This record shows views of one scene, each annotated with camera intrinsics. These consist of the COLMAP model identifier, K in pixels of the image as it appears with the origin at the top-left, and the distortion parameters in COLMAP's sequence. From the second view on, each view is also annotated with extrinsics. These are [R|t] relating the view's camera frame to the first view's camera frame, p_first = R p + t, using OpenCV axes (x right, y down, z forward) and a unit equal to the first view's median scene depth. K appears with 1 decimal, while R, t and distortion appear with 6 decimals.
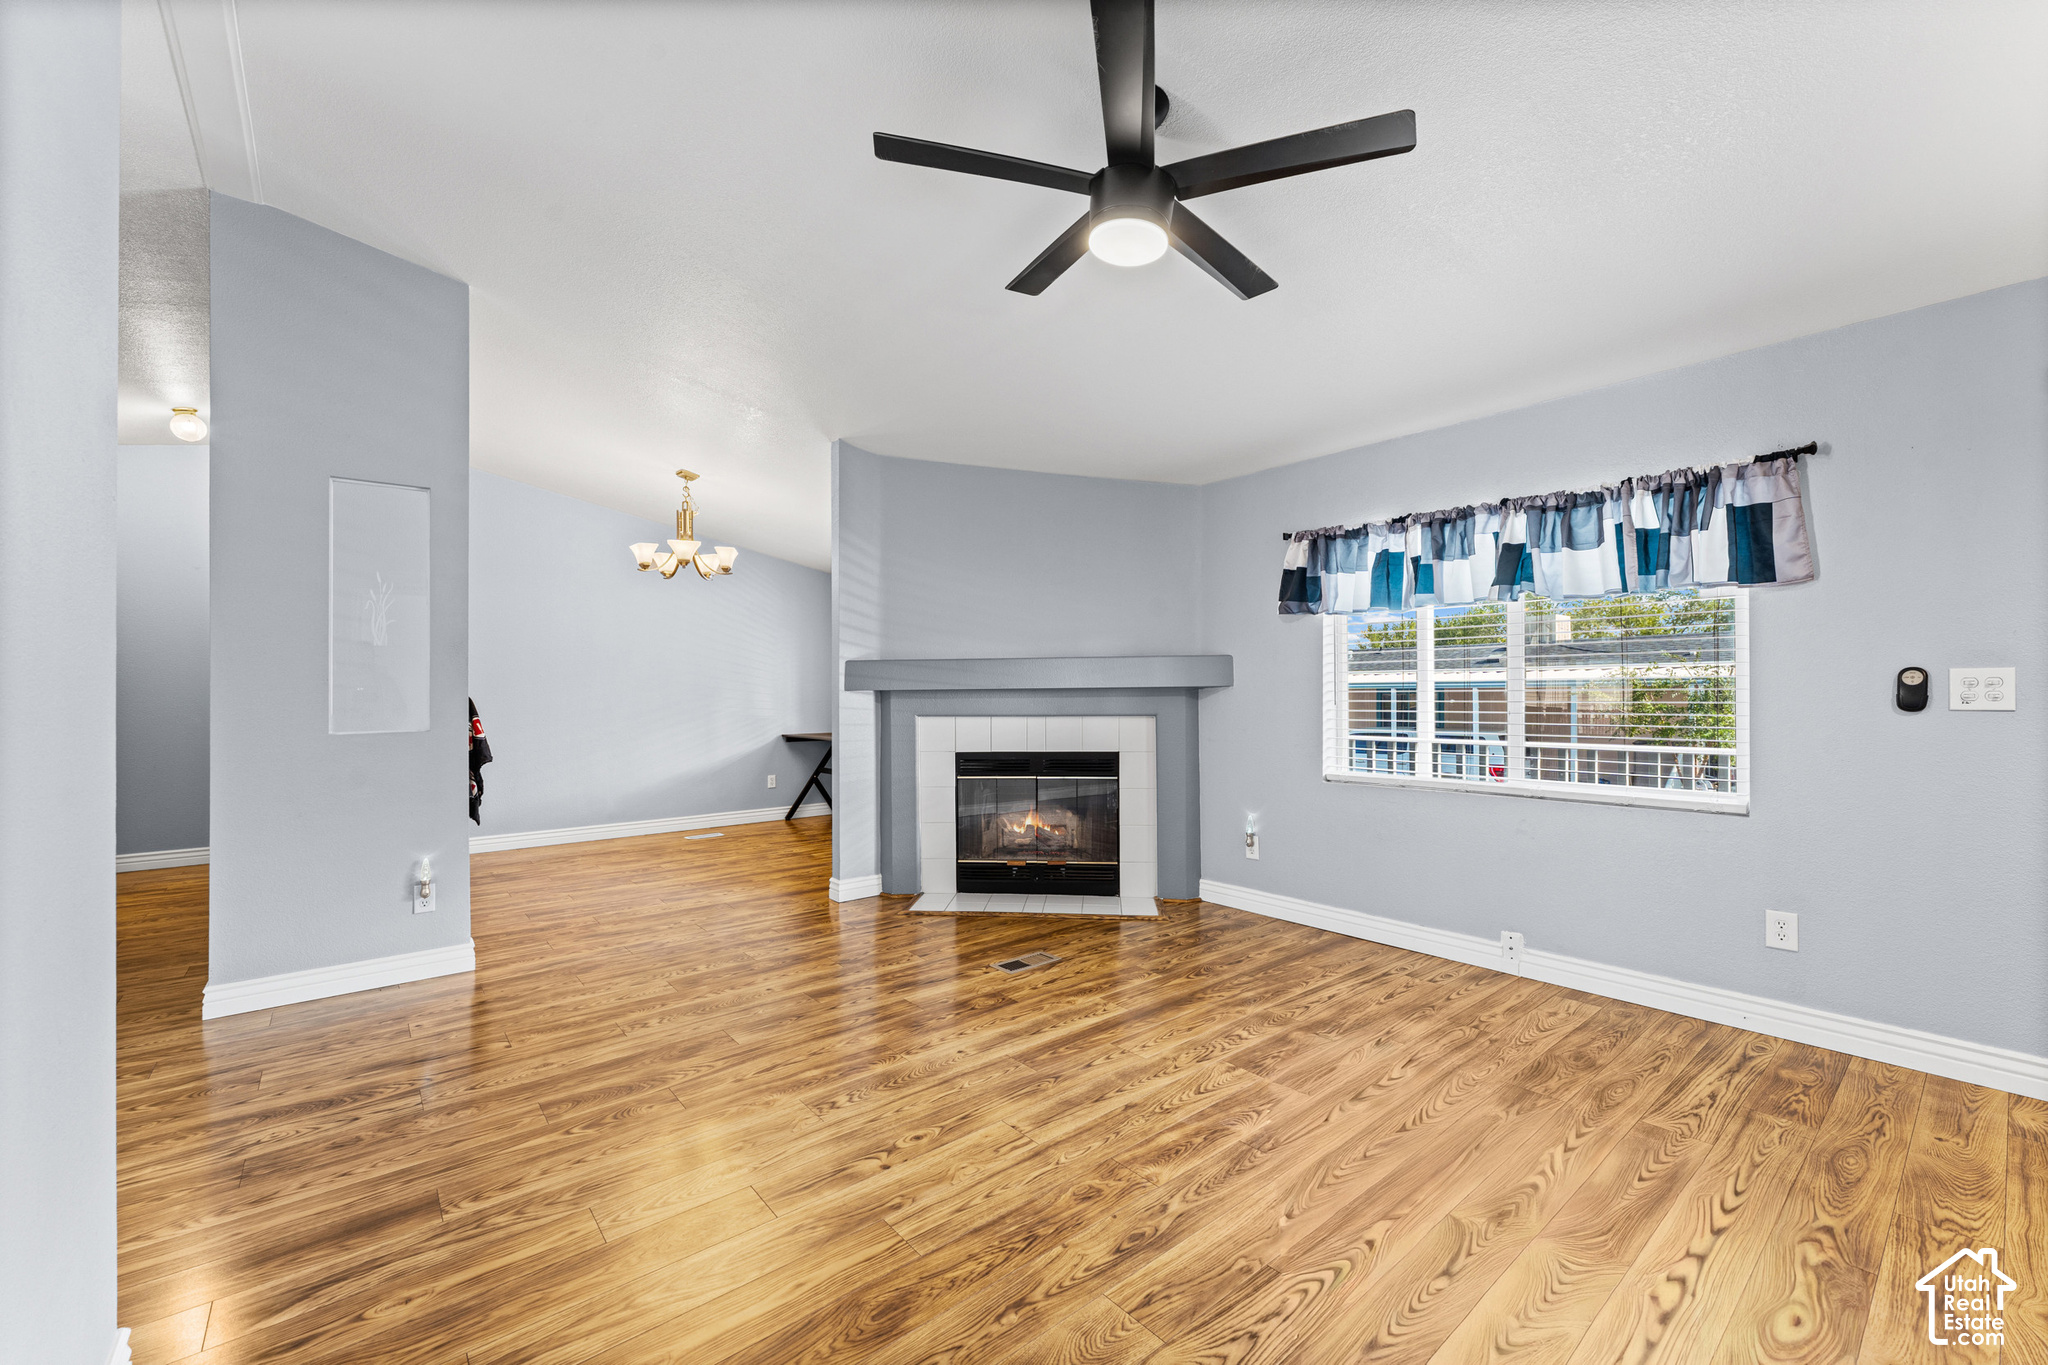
lens RADIAL K [[824.3, 0, 1006.8], [0, 824.3, 689.2], [0, 0, 1]] dist [-0.000843, -0.000207]
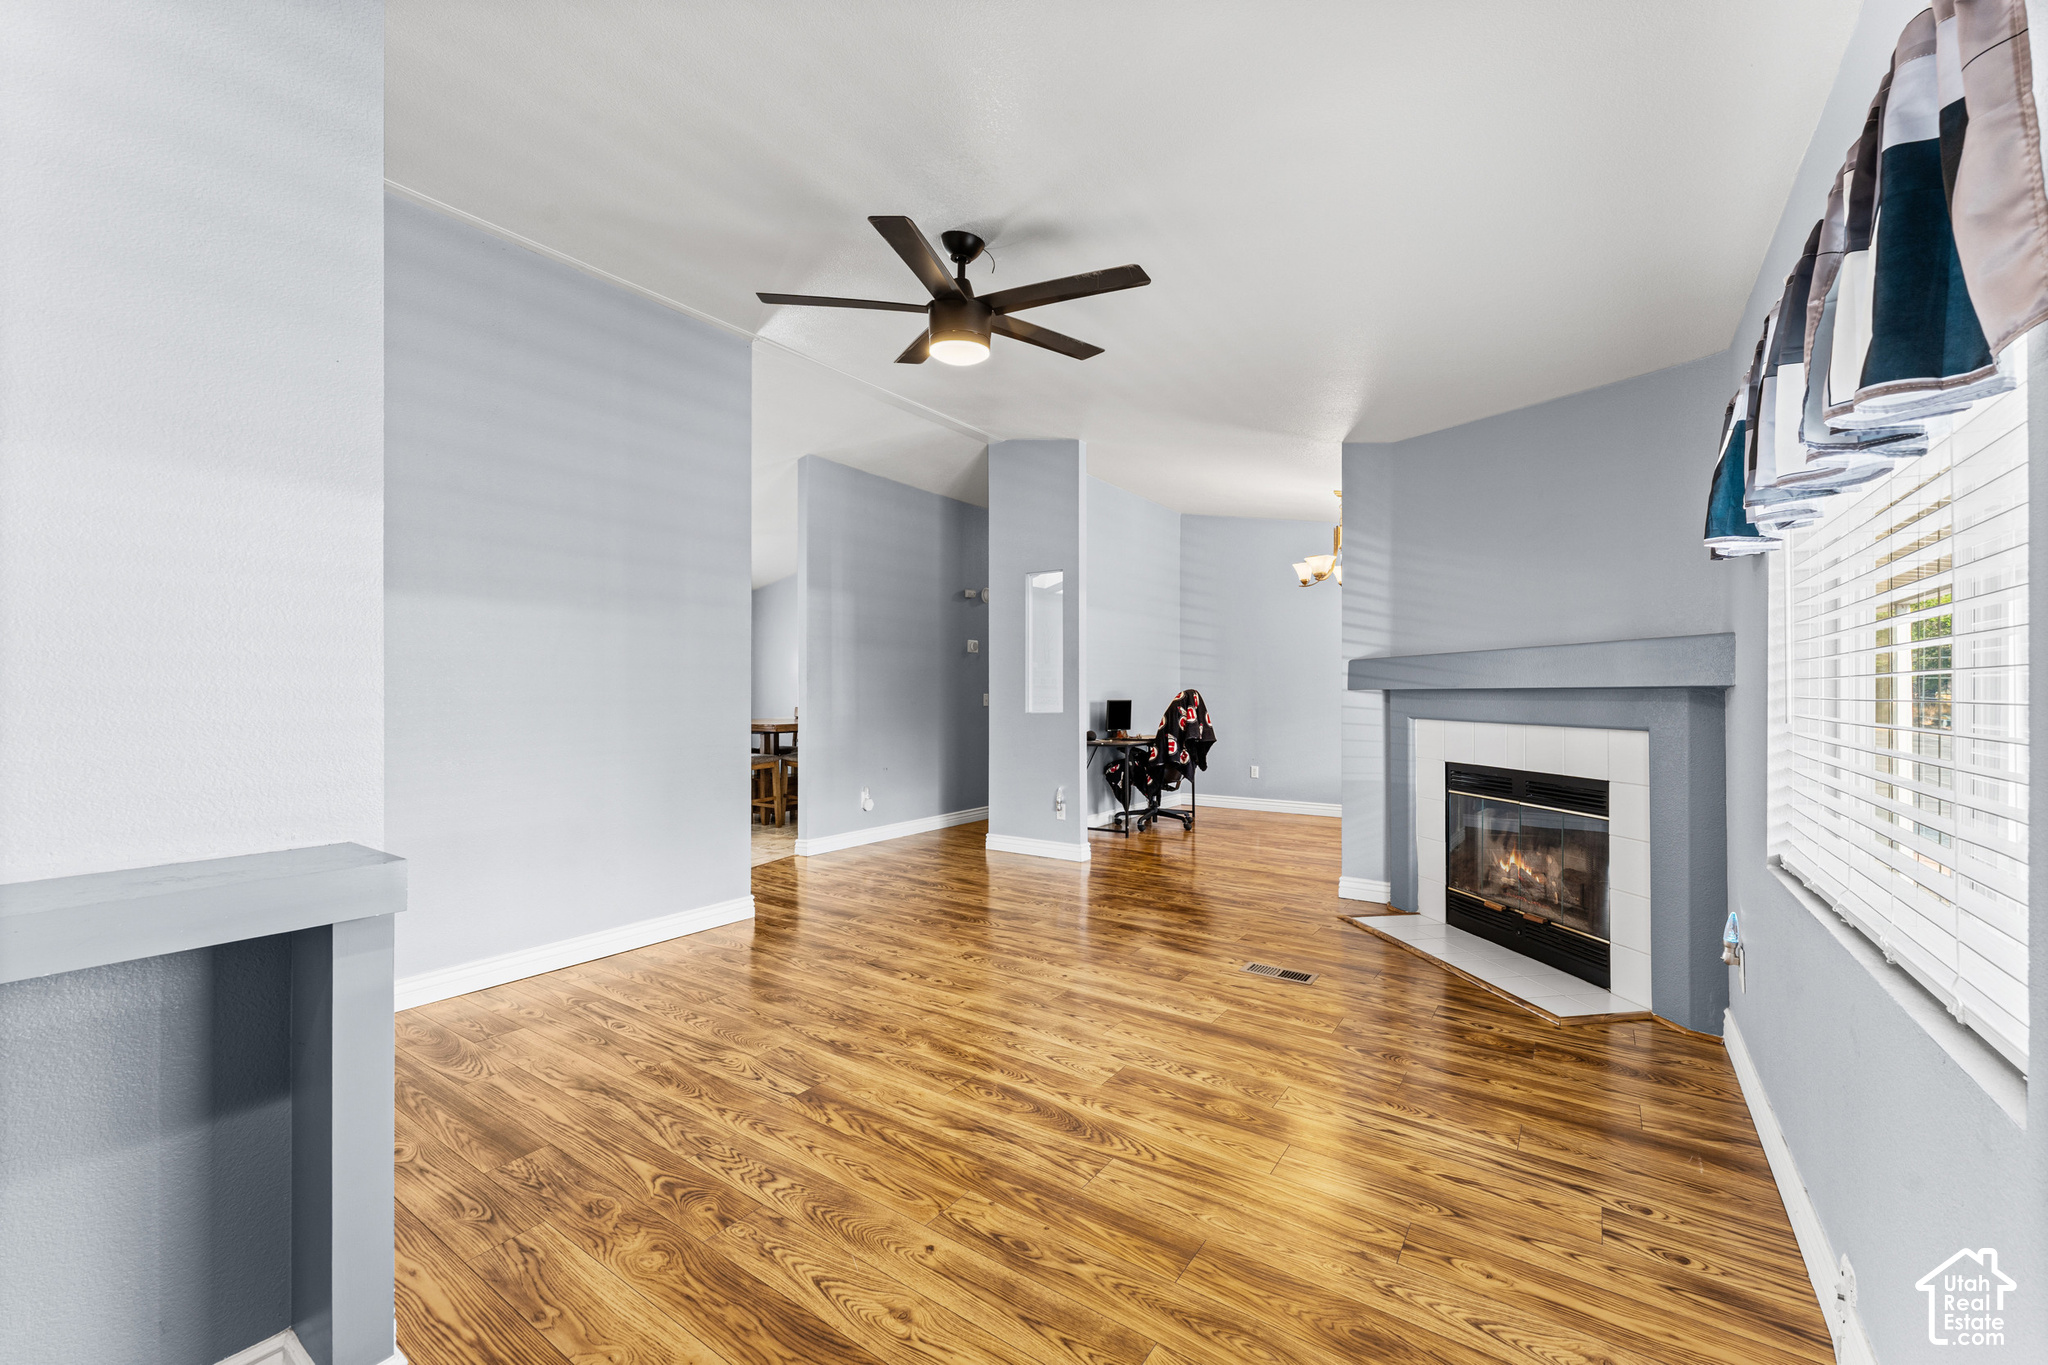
lens RADIAL K [[824.3, 0, 1022.4], [0, 824.3, 671.7], [0, 0, 1]] dist [-0.000843, -0.000207]
pose [[0.272392, -0.015705, -0.962058, 1.109634], [-0.000800, 0.999863, -0.016548, -0.005217], [0.962186, 0.005277, 0.272342, 0.569582]]
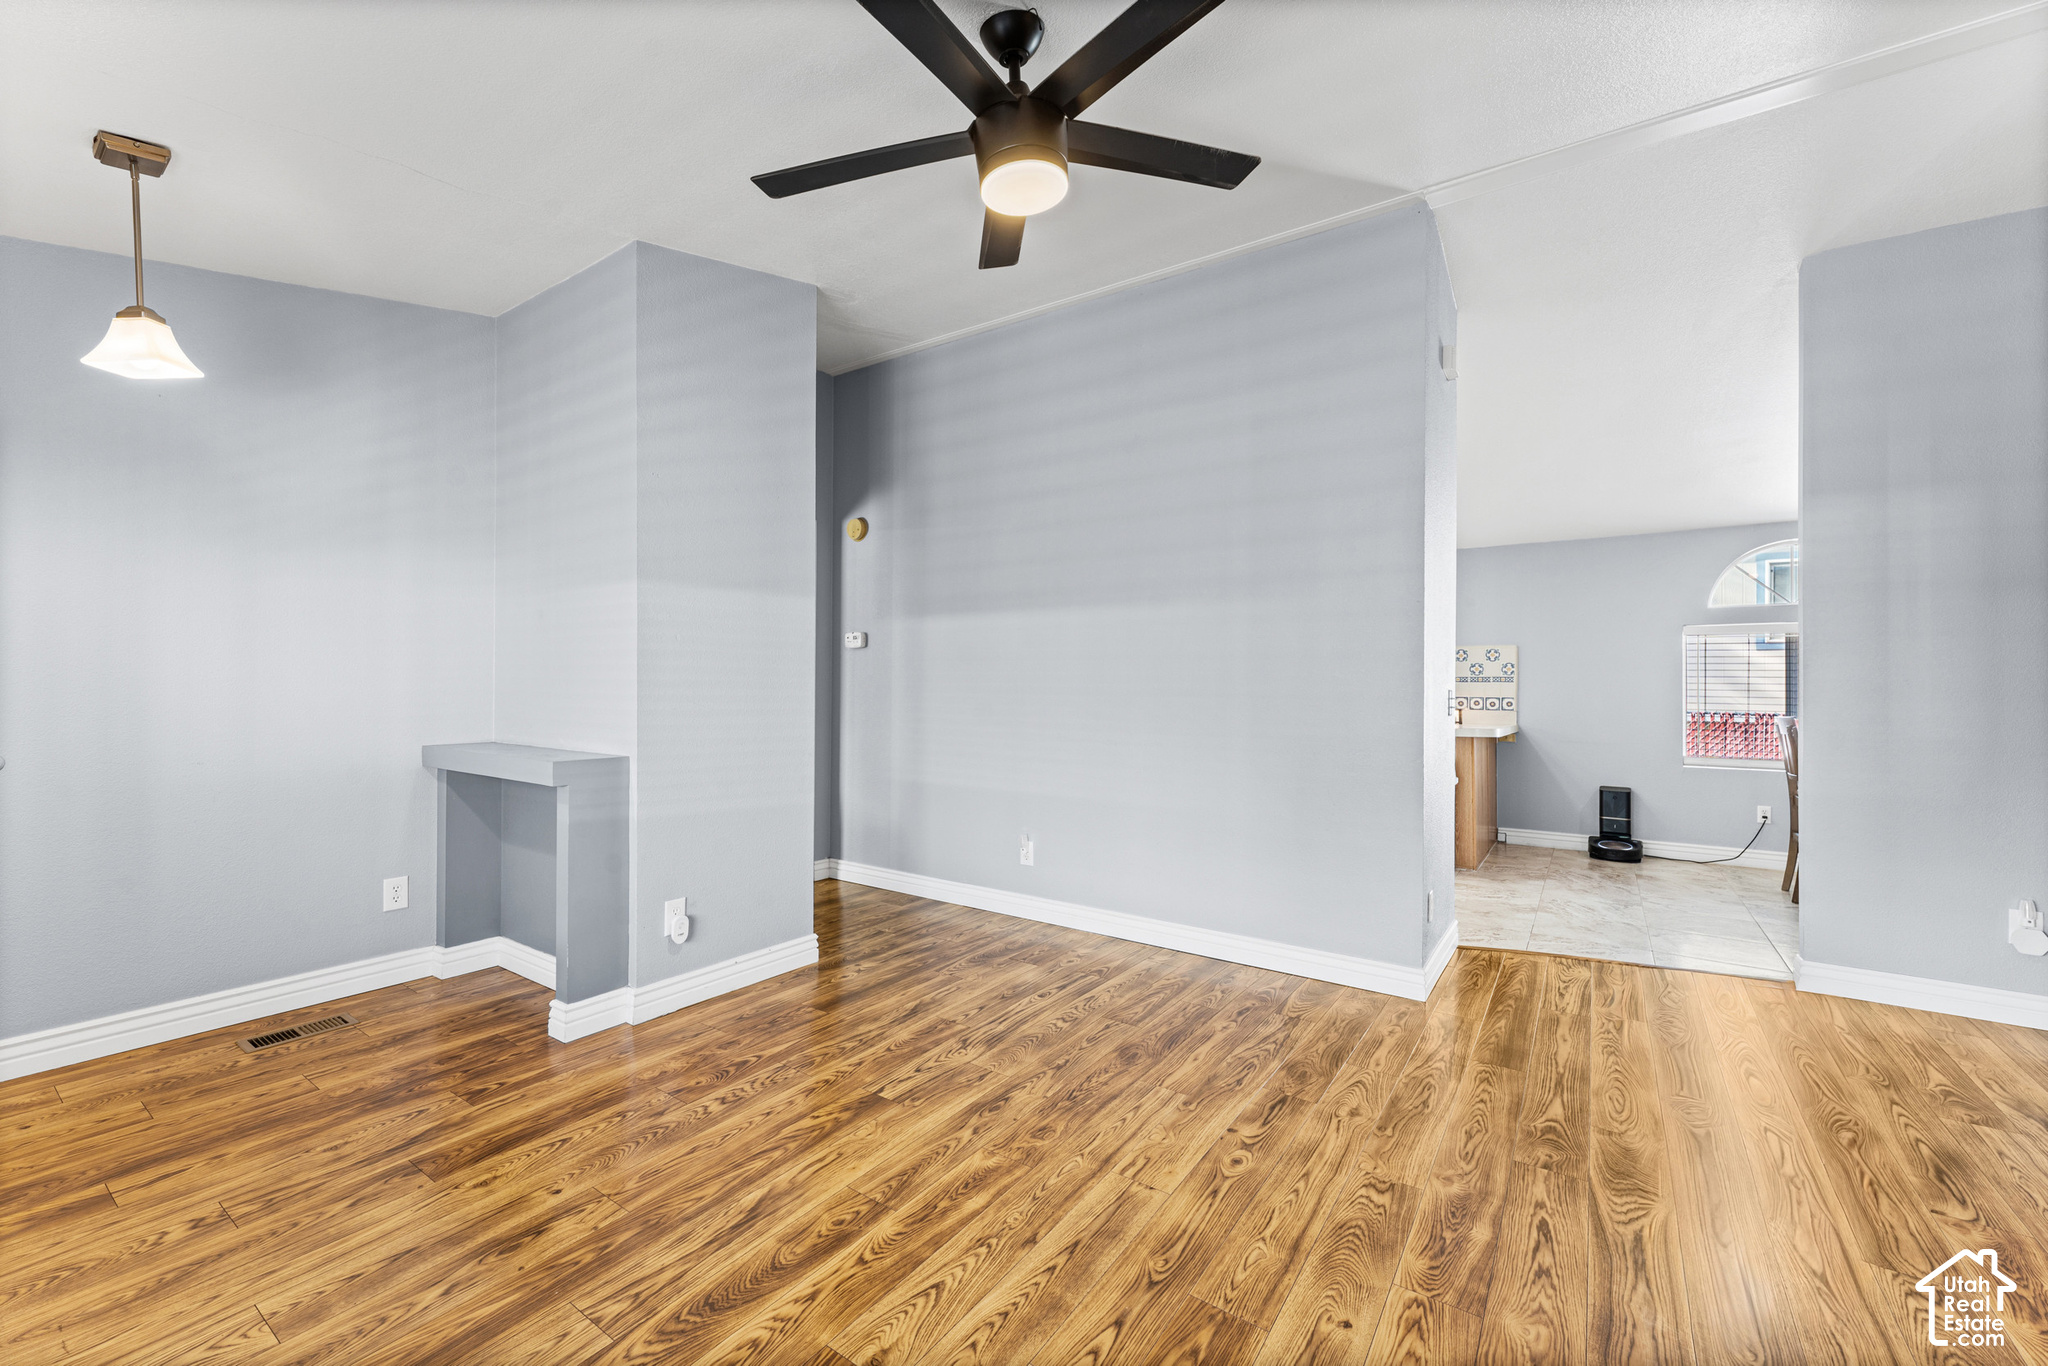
lens RADIAL K [[824.3, 0, 1008.7], [0, 824.3, 674.9], [0, 0, 1]] dist [-0.000843, -0.000207]
pose [[-0.962094, -0.002935, -0.272702, 0.312148], [-0.001858, 0.999989, -0.004209, -0.004600], [0.272712, -0.003542, -0.962089, 1.432431]]
